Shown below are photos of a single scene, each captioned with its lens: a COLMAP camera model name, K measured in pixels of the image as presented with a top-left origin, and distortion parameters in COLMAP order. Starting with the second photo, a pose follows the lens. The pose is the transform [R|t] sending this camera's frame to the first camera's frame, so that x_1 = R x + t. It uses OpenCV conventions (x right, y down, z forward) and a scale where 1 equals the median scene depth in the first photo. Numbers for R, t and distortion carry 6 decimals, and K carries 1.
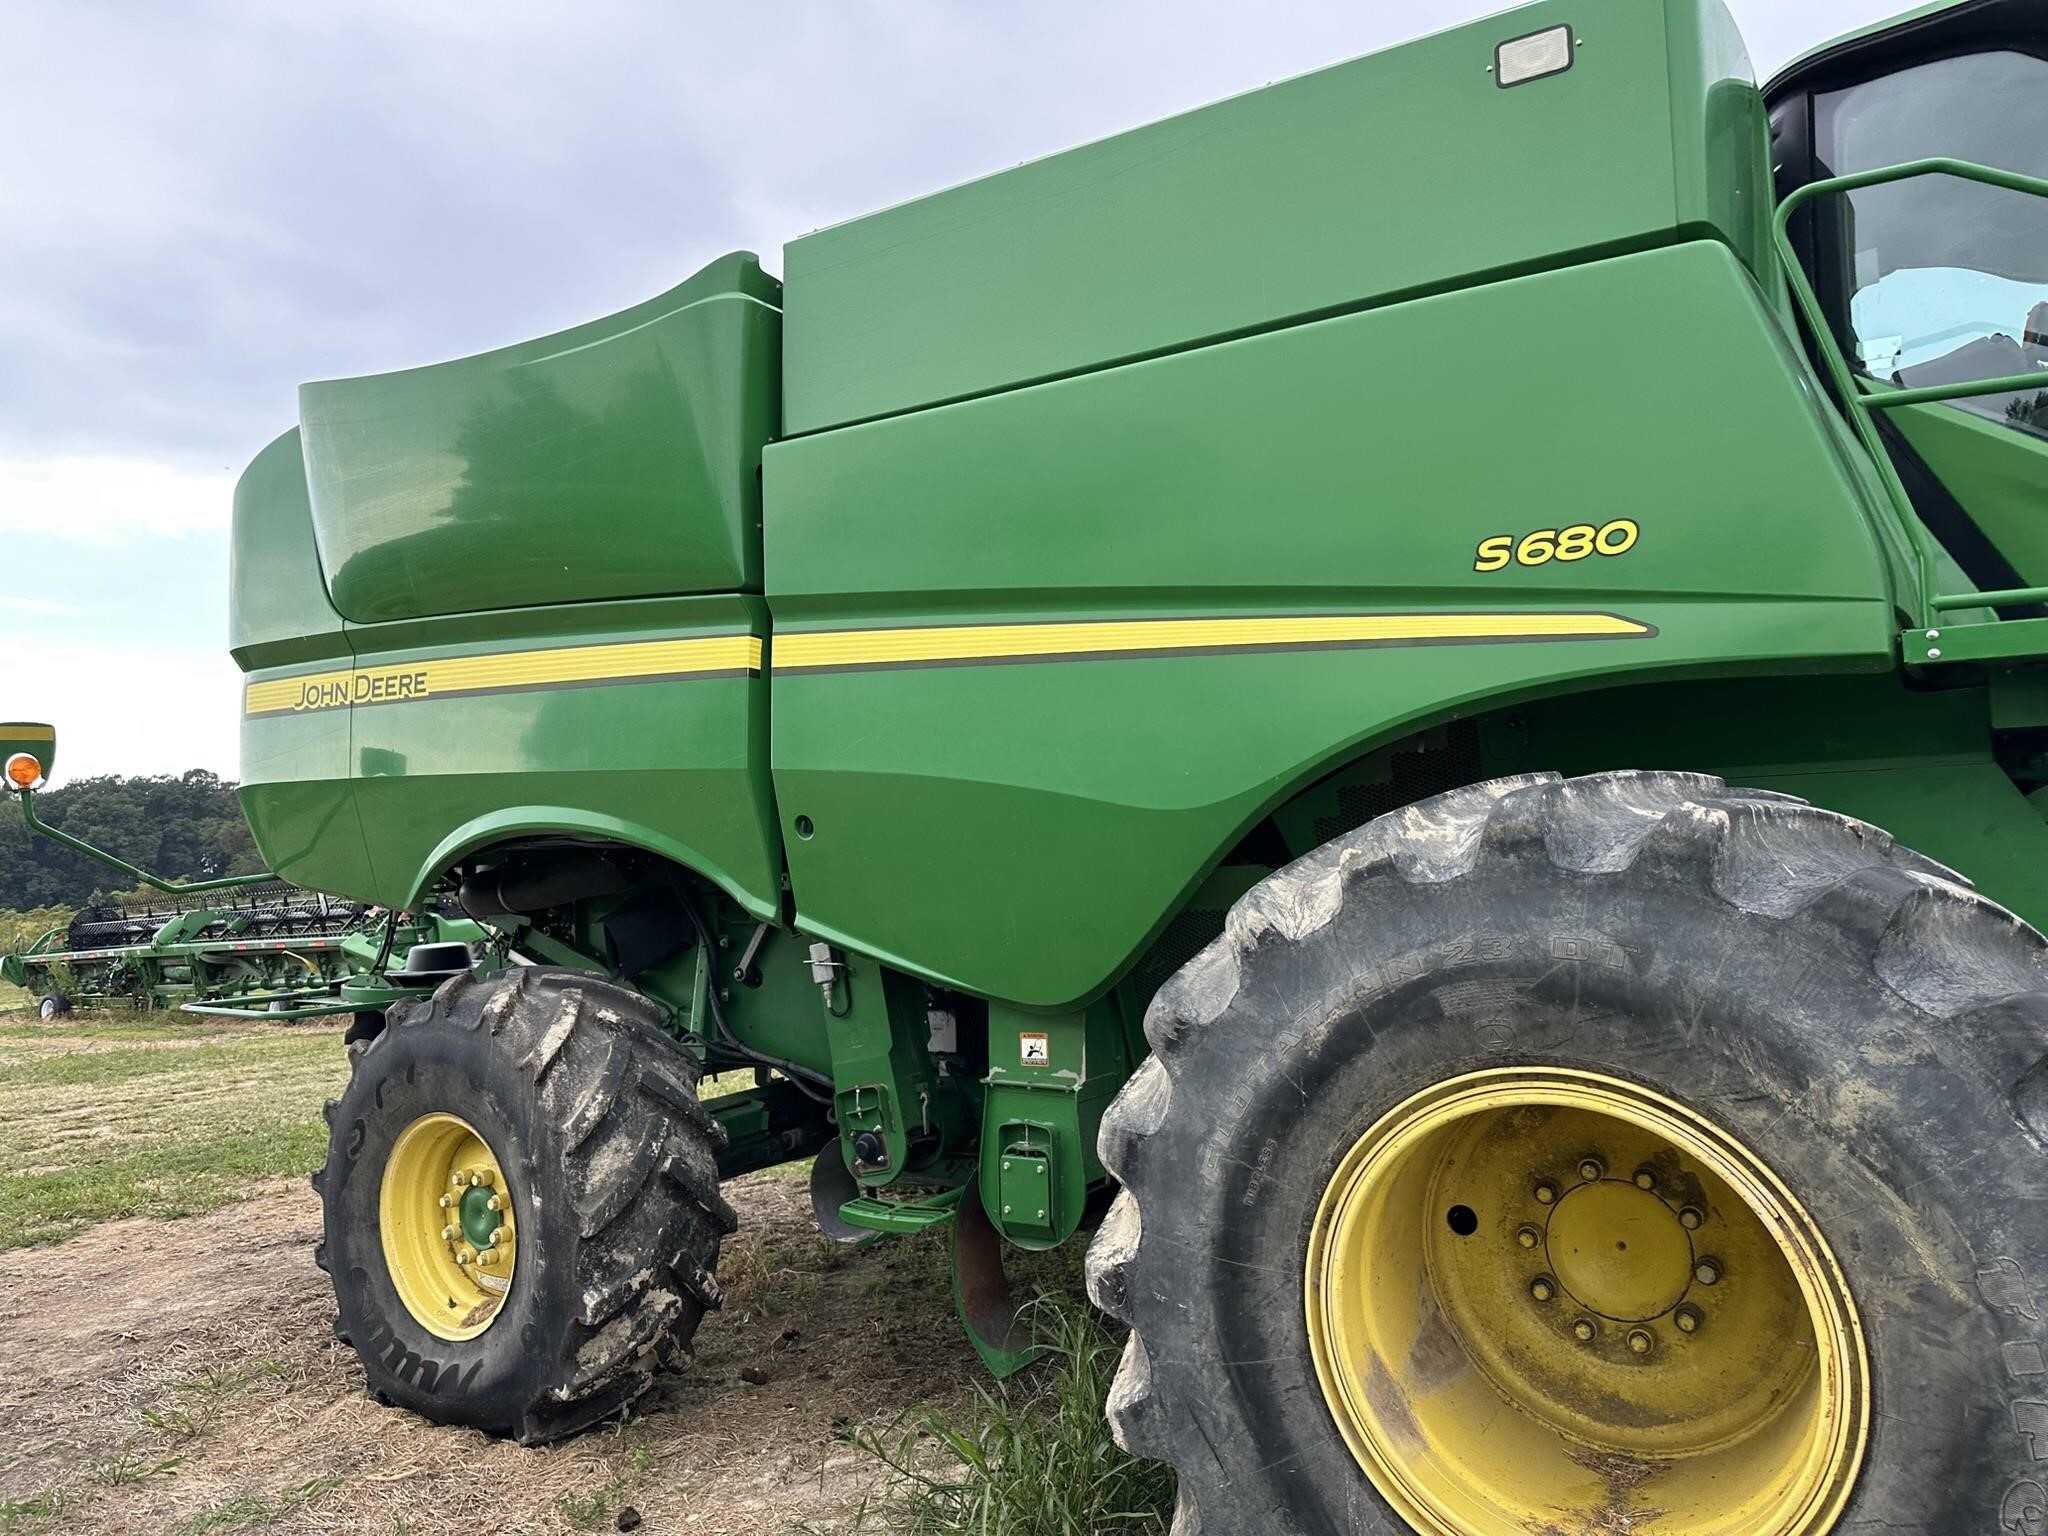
lens RADIAL K [[1450.8, 0, 995.8], [0, 1450.8, 723.9], [0, 0, 1]] dist [0.061087, -0.080284]
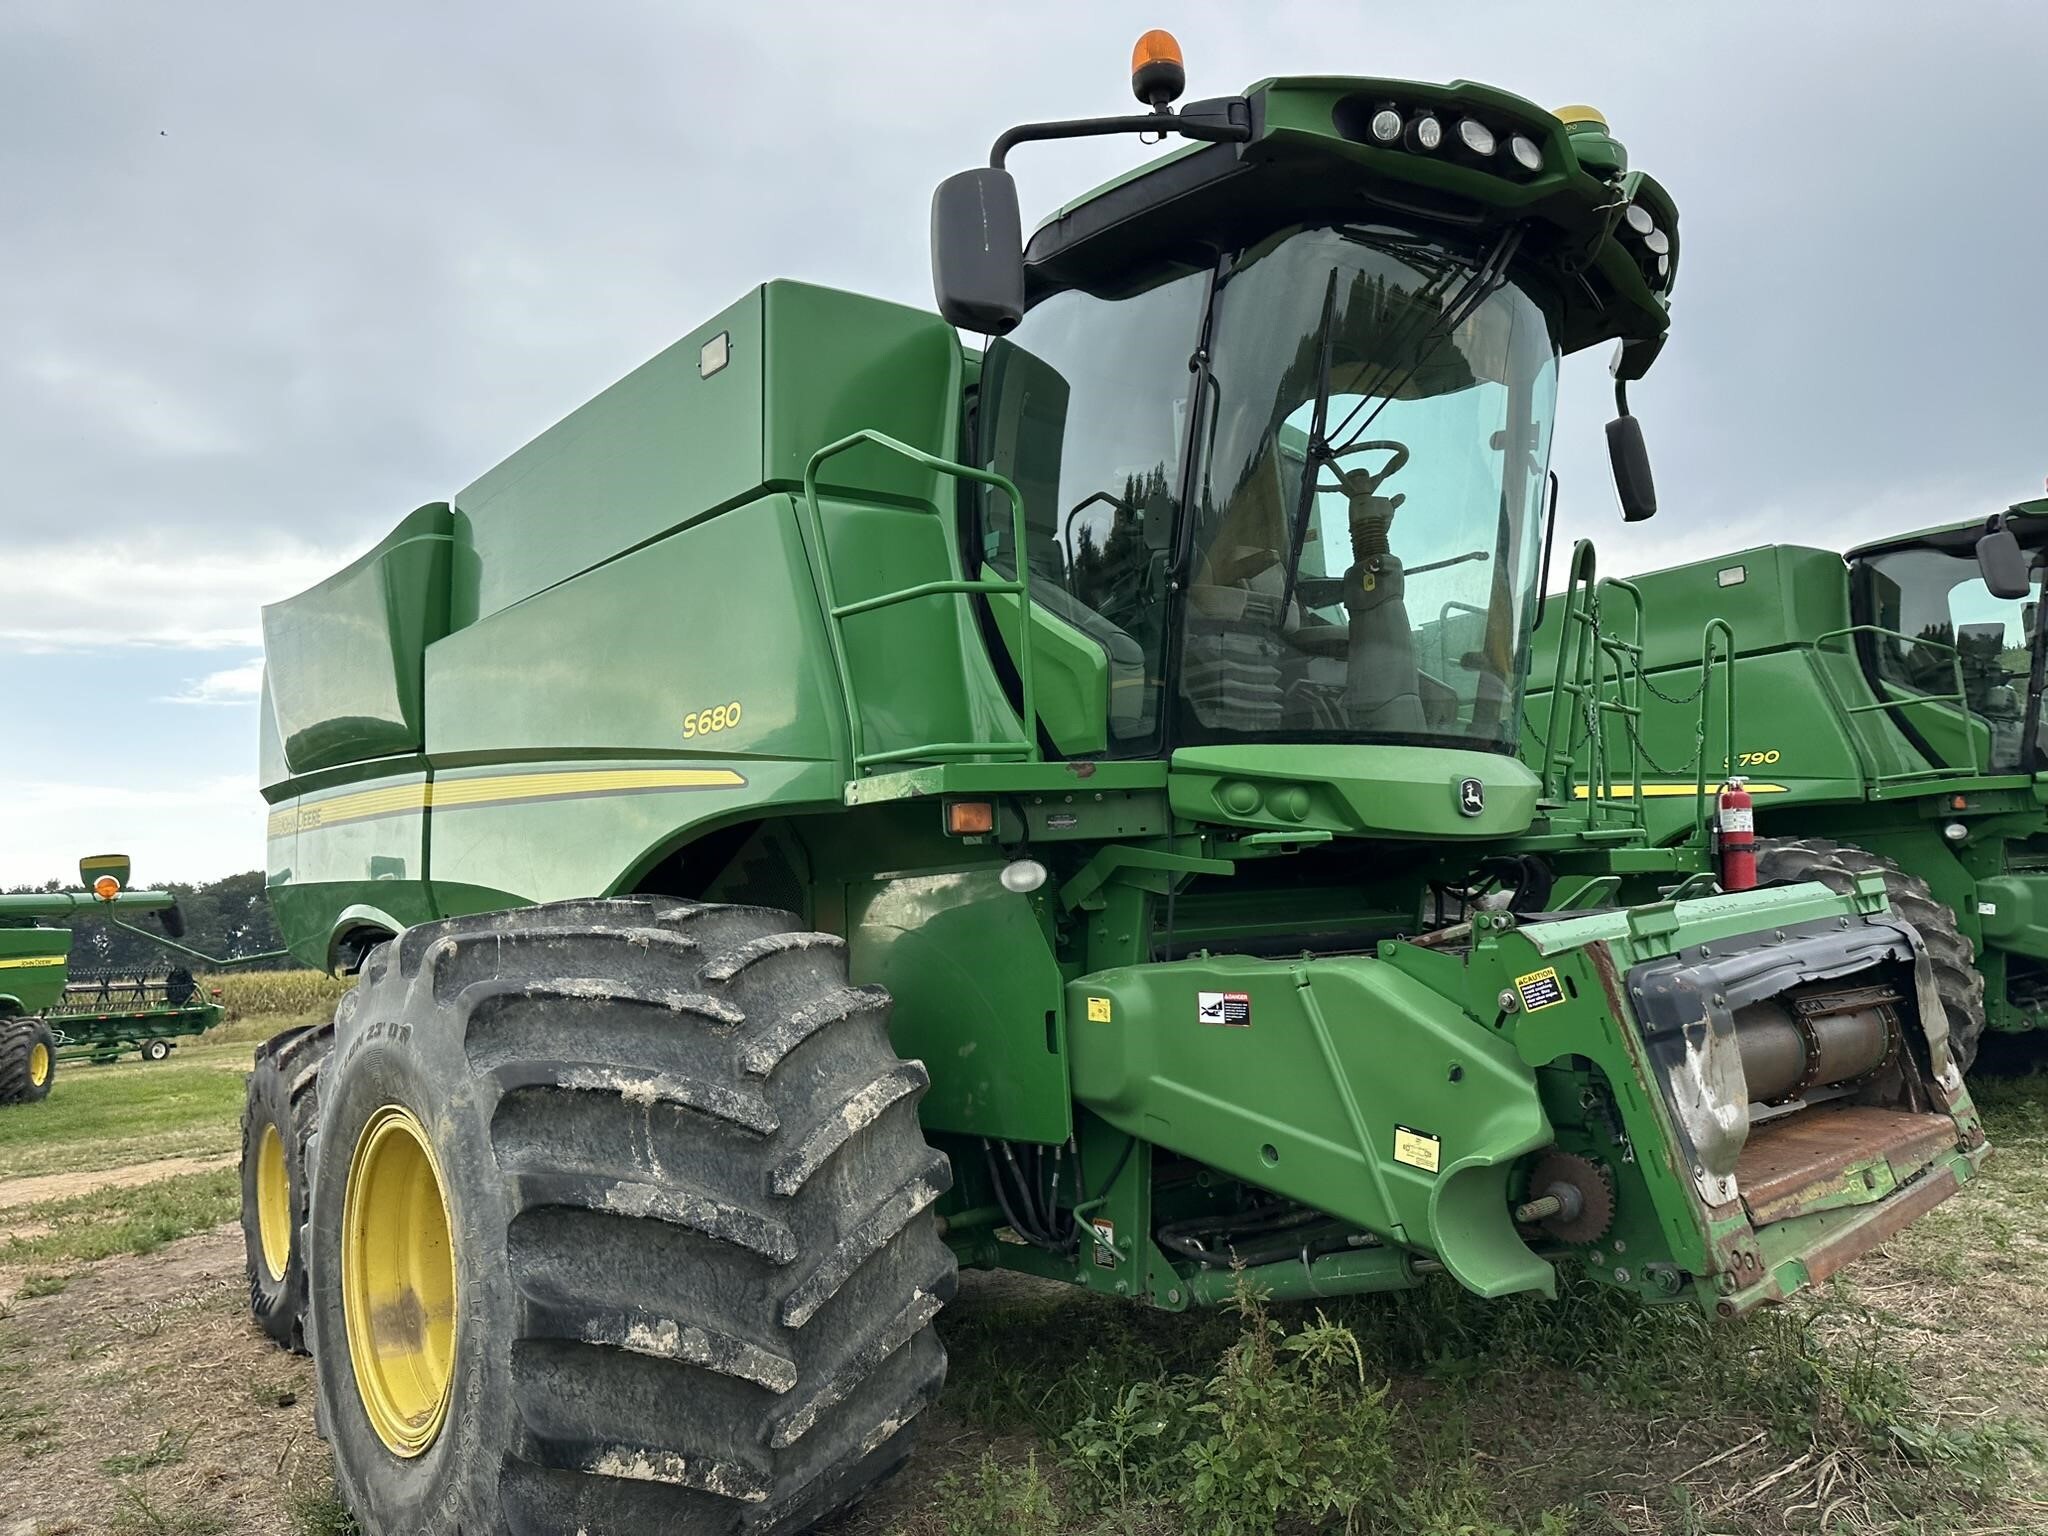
lens RADIAL K [[1450.8, 0, 1010.1], [0, 1450.8, 743.7], [0, 0, 1]] dist [0.061087, -0.080284]
pose [[0.950153, -0.060644, -0.305829, 0.751076], [0.061230, 0.998094, -0.007686, -0.050646], [0.305713, -0.011423, 0.952055, -0.148104]]
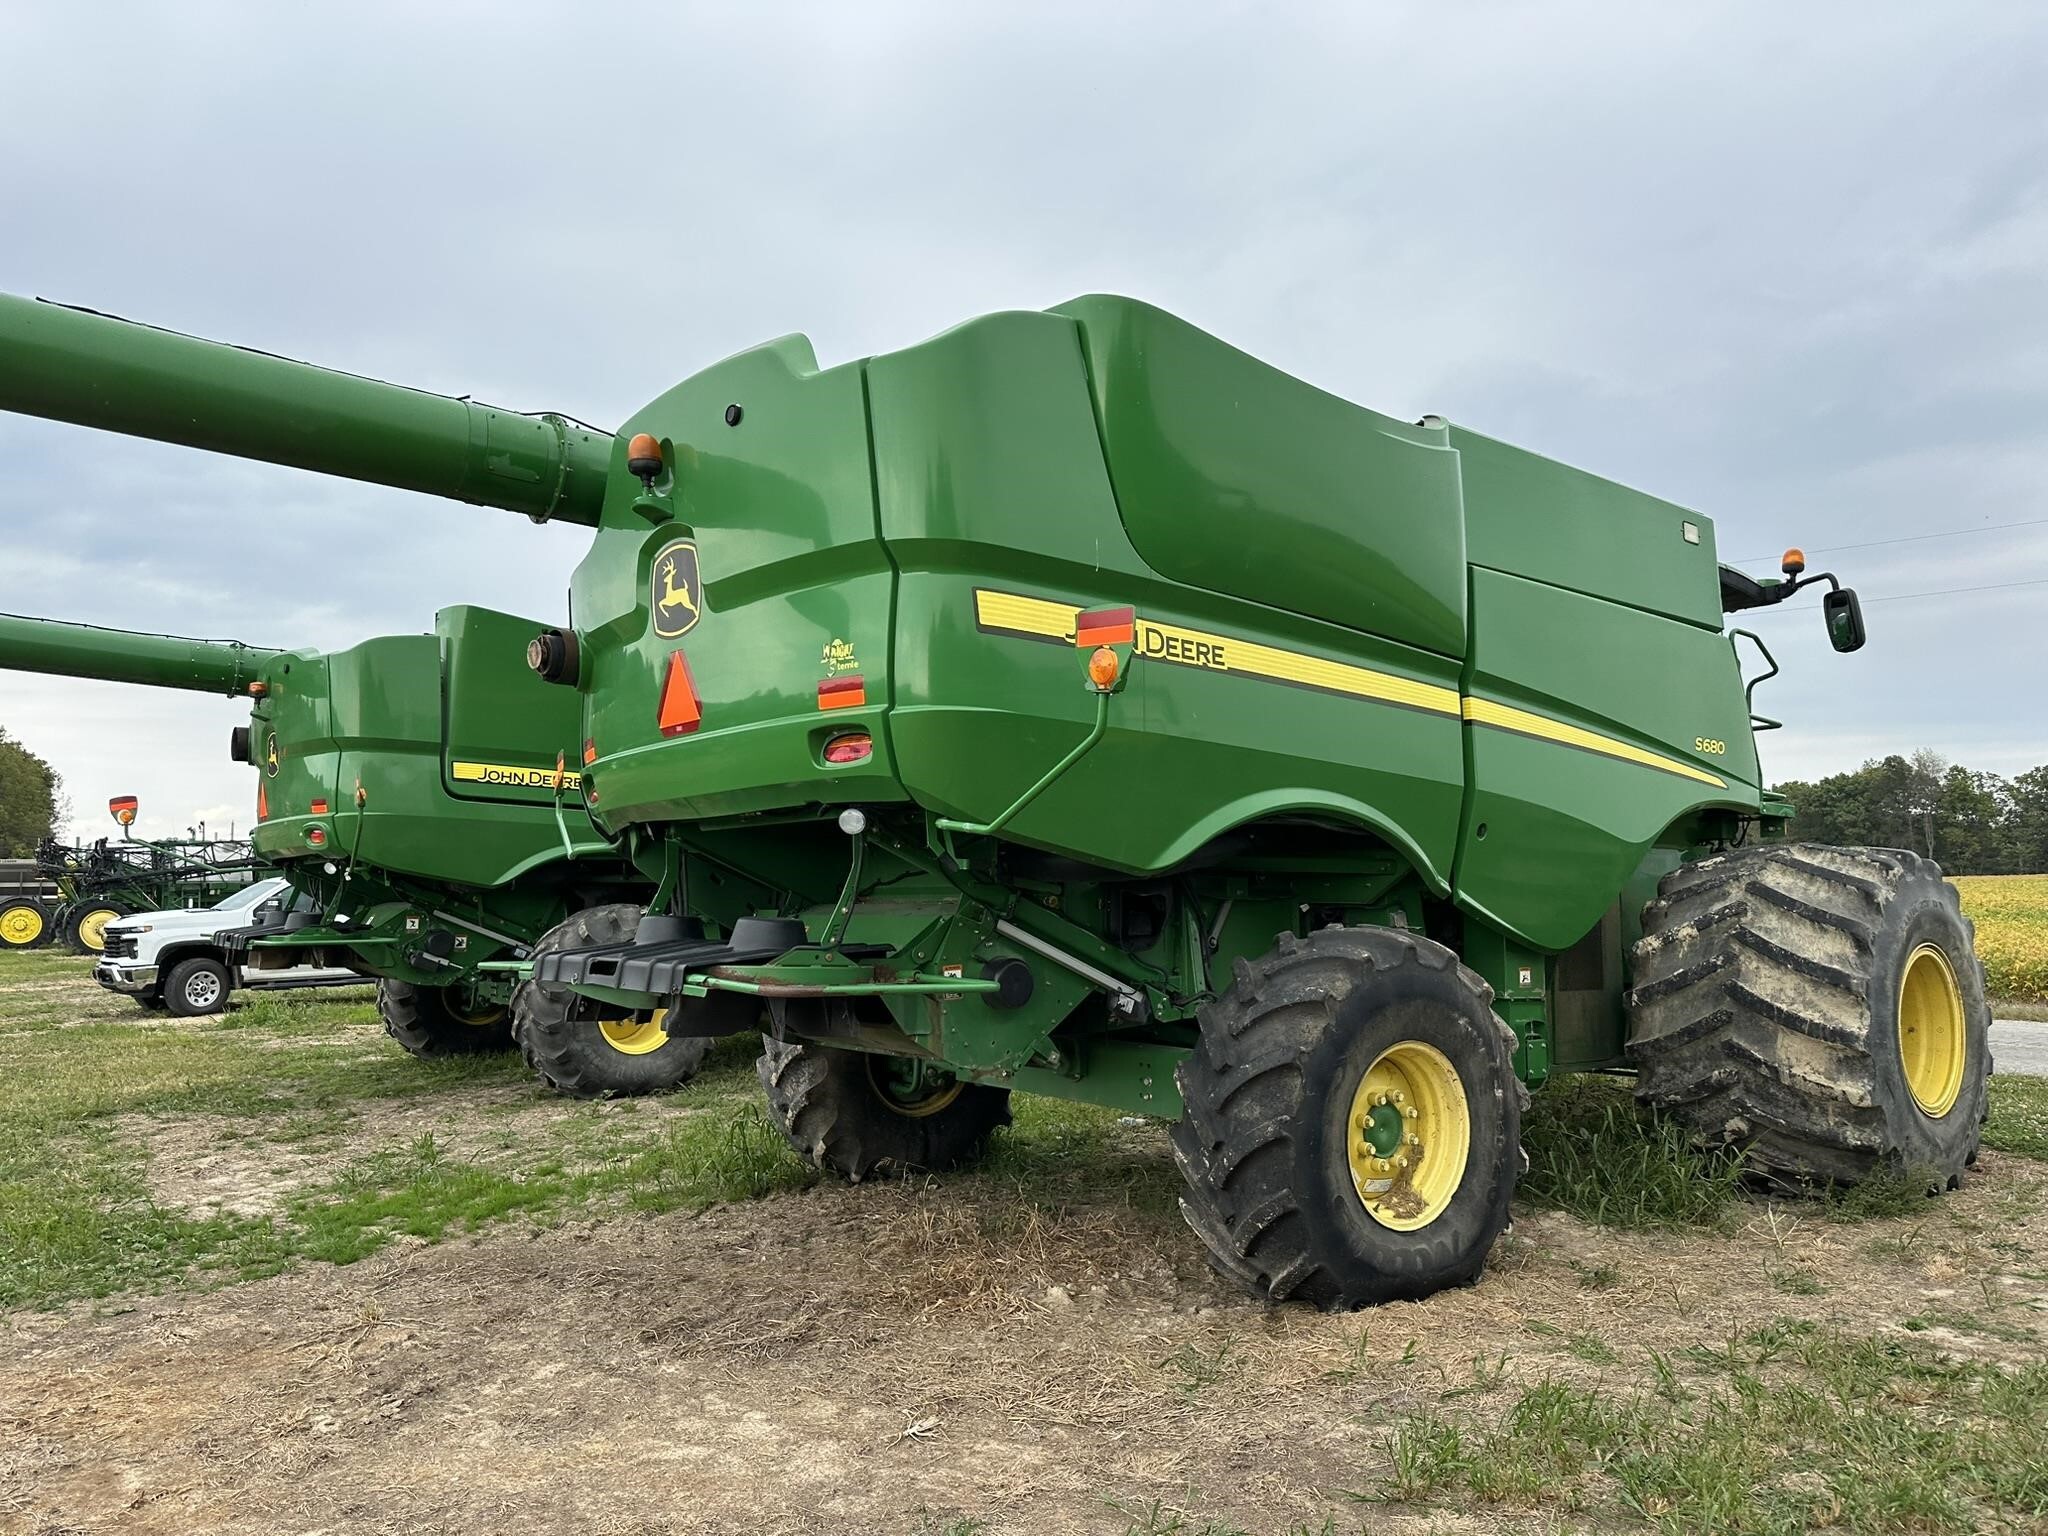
lens RADIAL K [[1441.2, 0, 1017.5], [0, 1441.2, 765.3], [0, 0, 1]] dist [0.075620, -0.083565]
pose [[0.337168, 0.126592, 0.932895, -1.555053], [-0.108603, 0.989533, -0.095026, 0.181835], [-0.935159, -0.069275, 0.347387, 0.865134]]
